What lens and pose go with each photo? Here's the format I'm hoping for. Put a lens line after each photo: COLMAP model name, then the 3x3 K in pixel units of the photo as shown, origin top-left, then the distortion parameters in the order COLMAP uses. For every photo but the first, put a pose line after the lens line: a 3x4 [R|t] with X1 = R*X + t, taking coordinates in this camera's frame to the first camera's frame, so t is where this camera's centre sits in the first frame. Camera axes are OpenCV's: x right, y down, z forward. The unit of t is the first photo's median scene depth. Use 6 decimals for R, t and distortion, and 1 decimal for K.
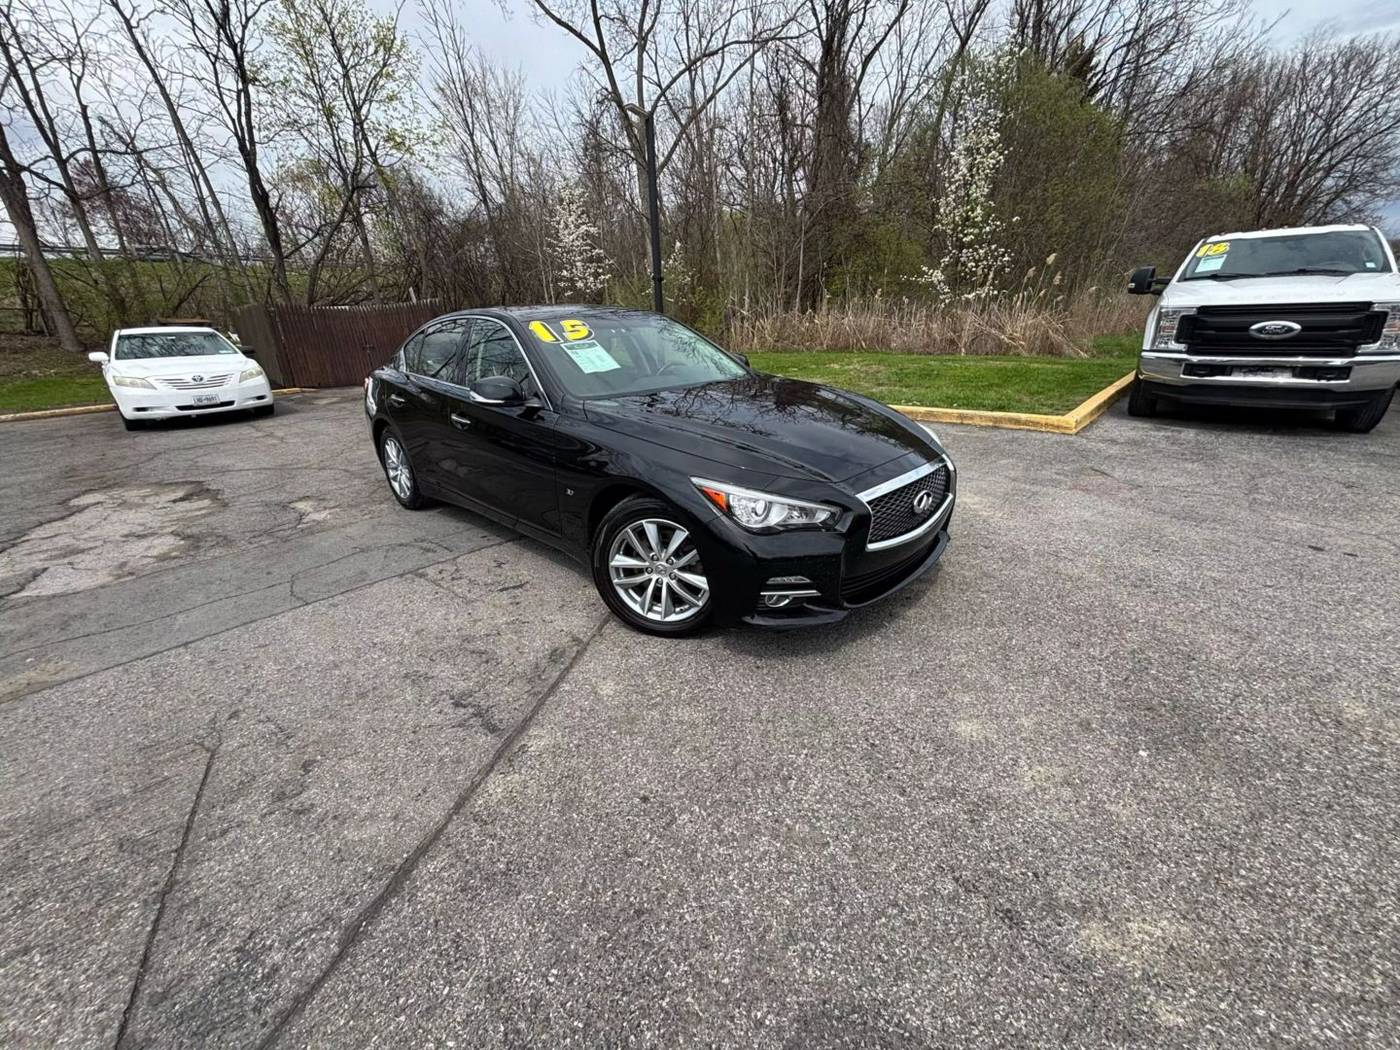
lens RADIAL K [[572.8, 0, 705.0], [0, 572.8, 523.0], [0, 0, 1]] dist [0.011524, -0.005376]
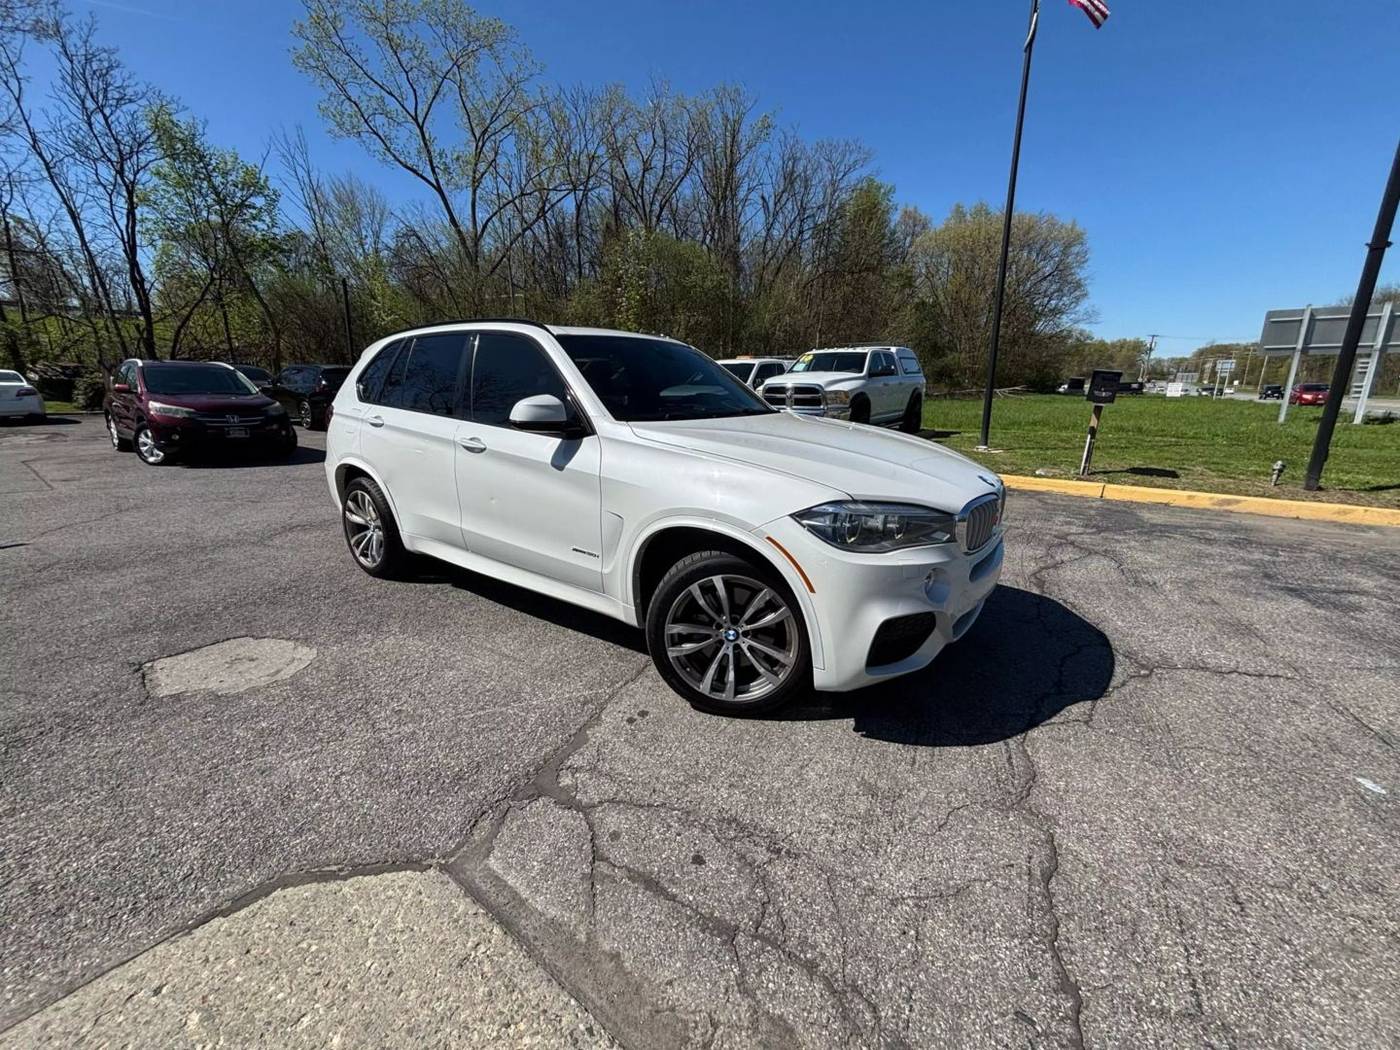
lens RADIAL K [[576.0, 0, 701.8], [0, 576.0, 523.3], [0, 0, 1]] dist [0.001570, -0.000138]
pose [[0.993042, 0.021470, 0.115787, 0.444598], [-0.008803, 0.994023, -0.108816, 0.158495], [-0.117432, 0.107039, 0.987296, -0.486242]]
